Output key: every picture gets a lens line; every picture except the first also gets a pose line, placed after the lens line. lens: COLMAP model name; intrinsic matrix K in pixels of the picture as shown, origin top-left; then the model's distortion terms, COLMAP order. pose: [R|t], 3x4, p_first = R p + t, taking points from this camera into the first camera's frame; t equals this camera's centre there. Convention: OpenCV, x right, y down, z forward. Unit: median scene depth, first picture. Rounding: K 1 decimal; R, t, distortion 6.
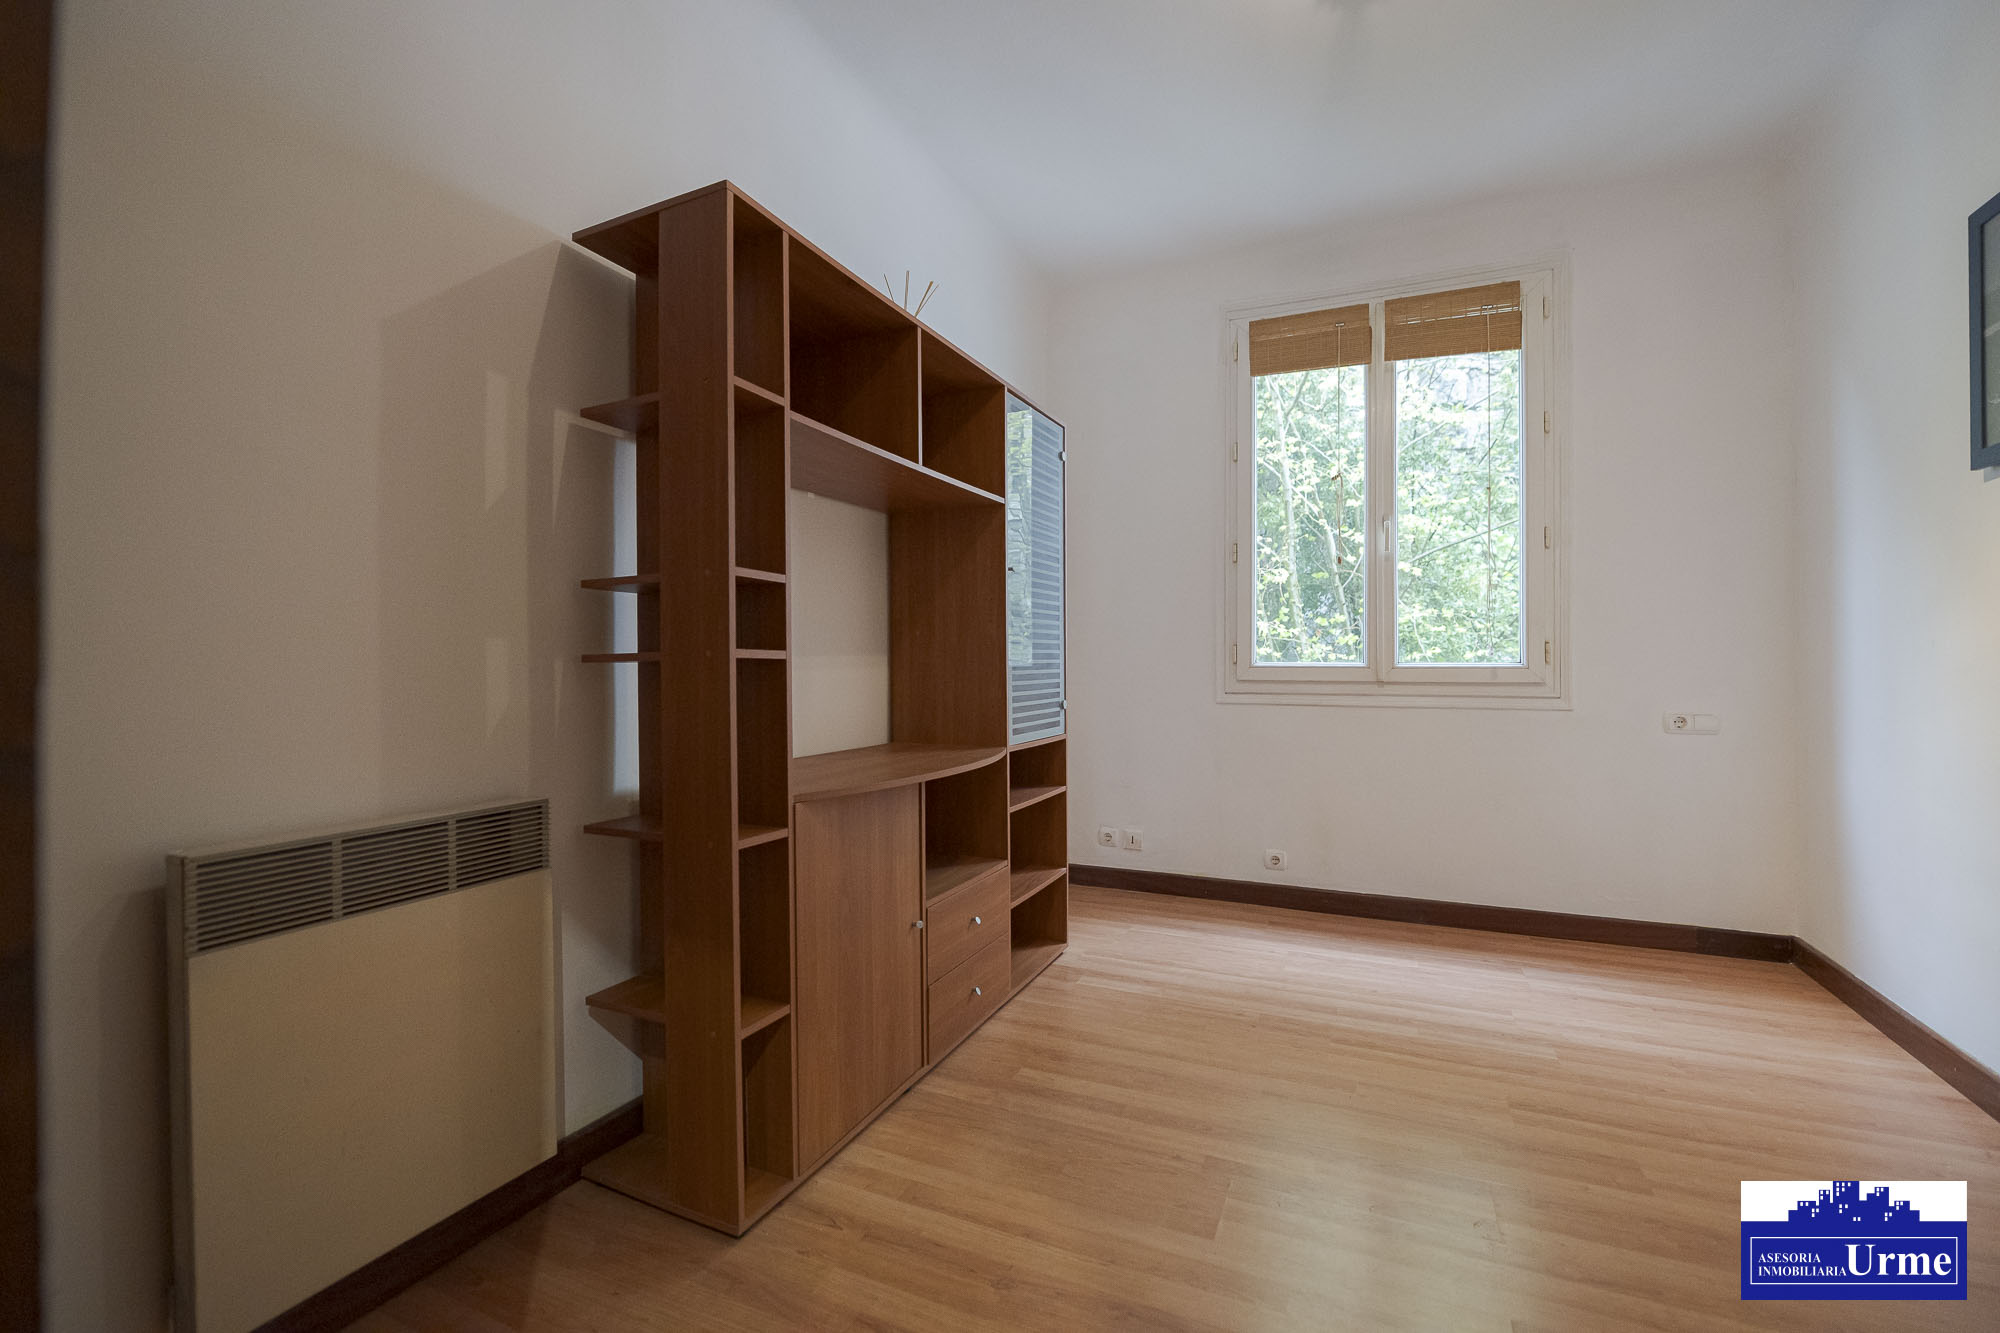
lens RADIAL K [[807.9, 0, 1000.5], [0, 807.9, 667.6], [0, 0, 1]] dist [-0.010507, -0.000193]
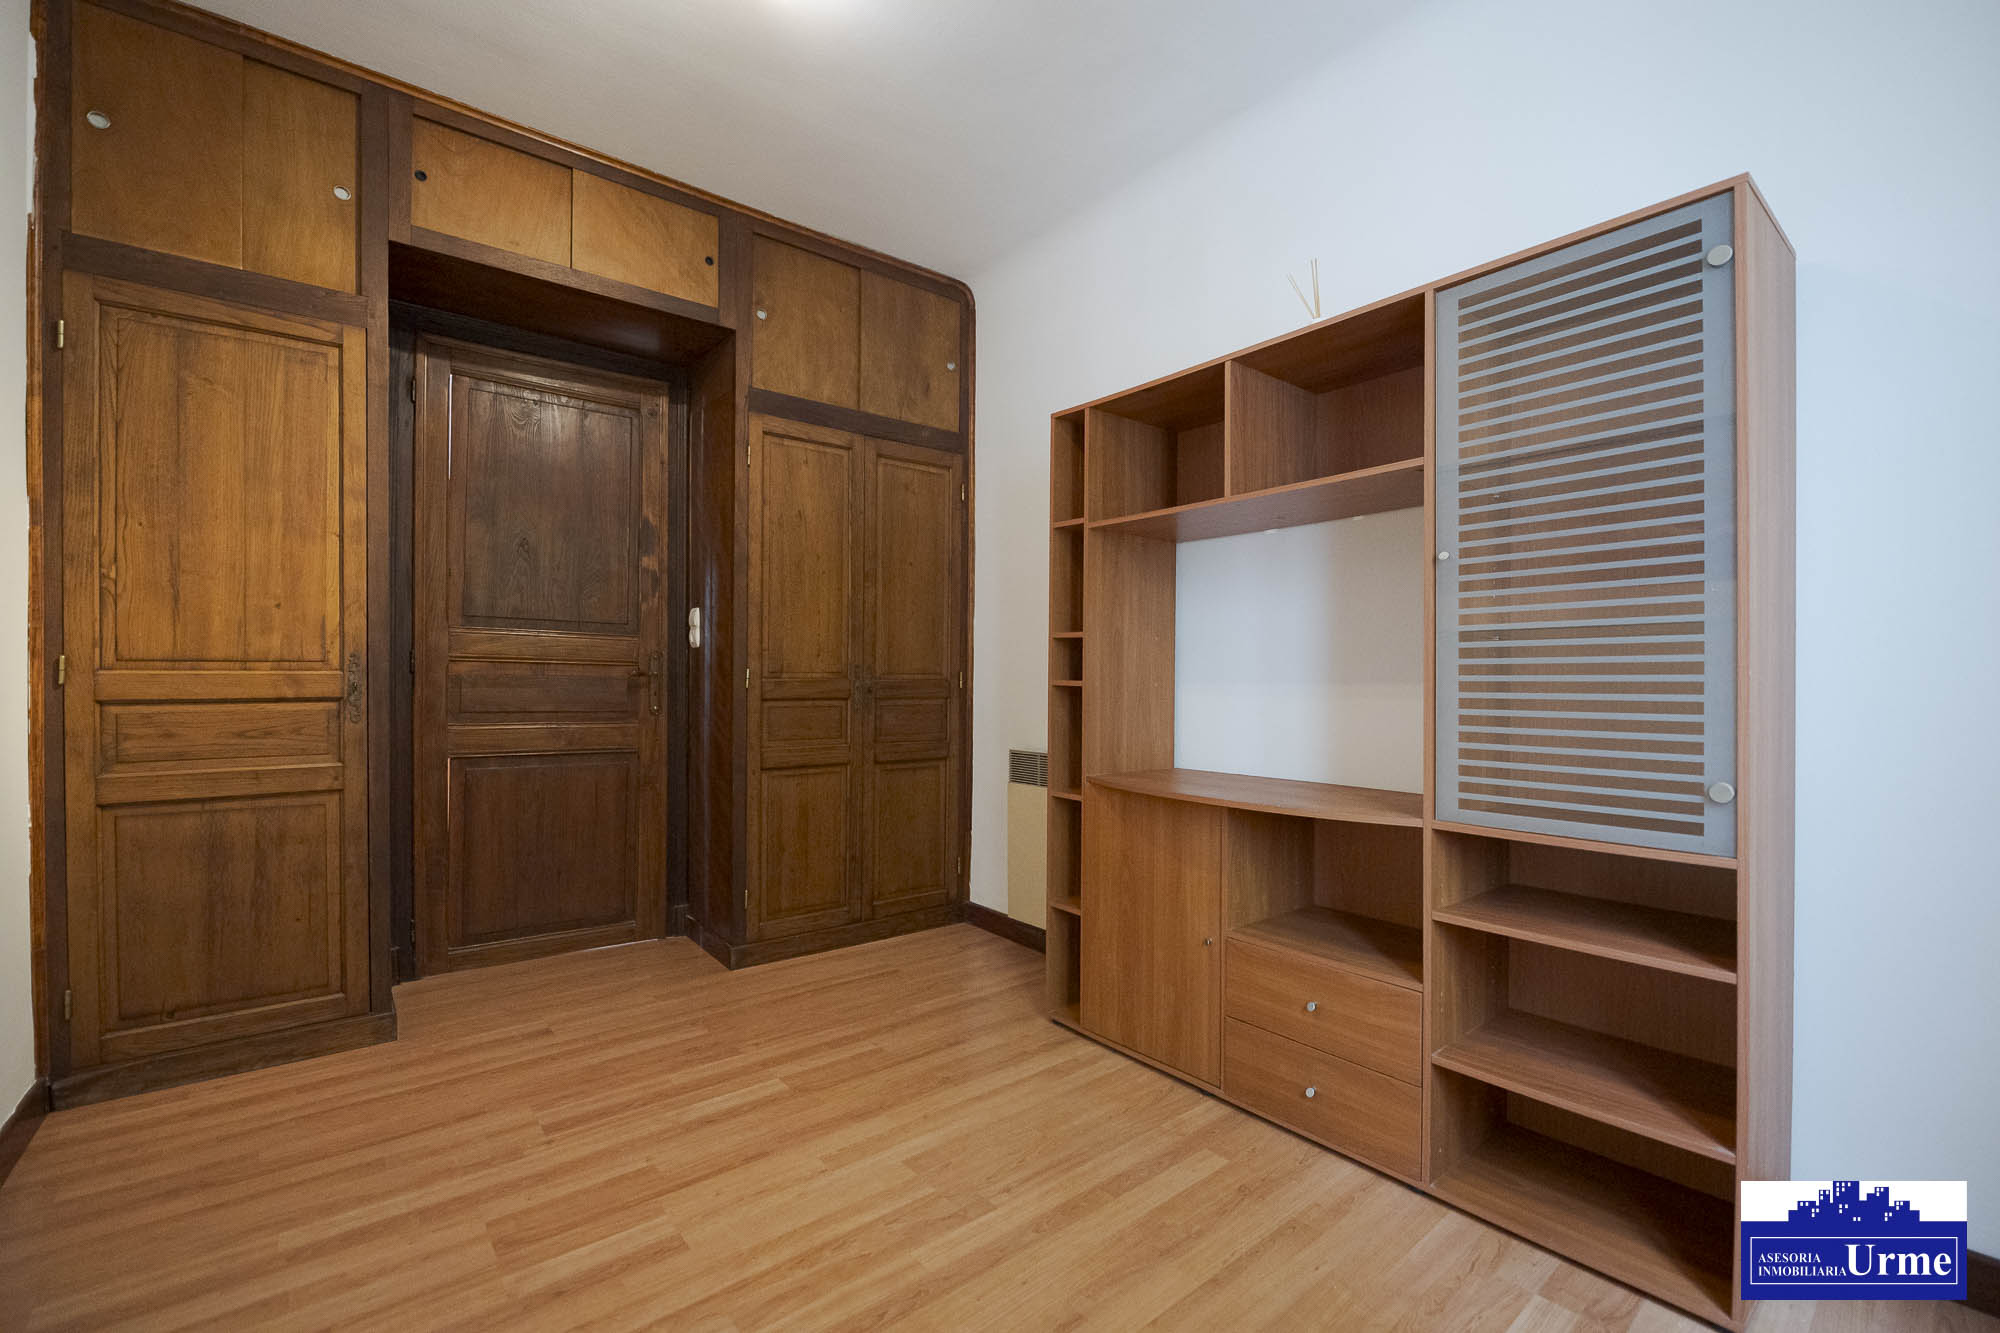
lens RADIAL K [[807.9, 0, 997.8], [0, 807.9, 676.2], [0, 0, 1]] dist [-0.010507, -0.000193]
pose [[-0.412339, 0.004416, -0.911020, 0.925858], [0.000688, 0.999989, 0.004536, -0.030575], [0.911030, 0.001243, -0.412338, 1.140828]]
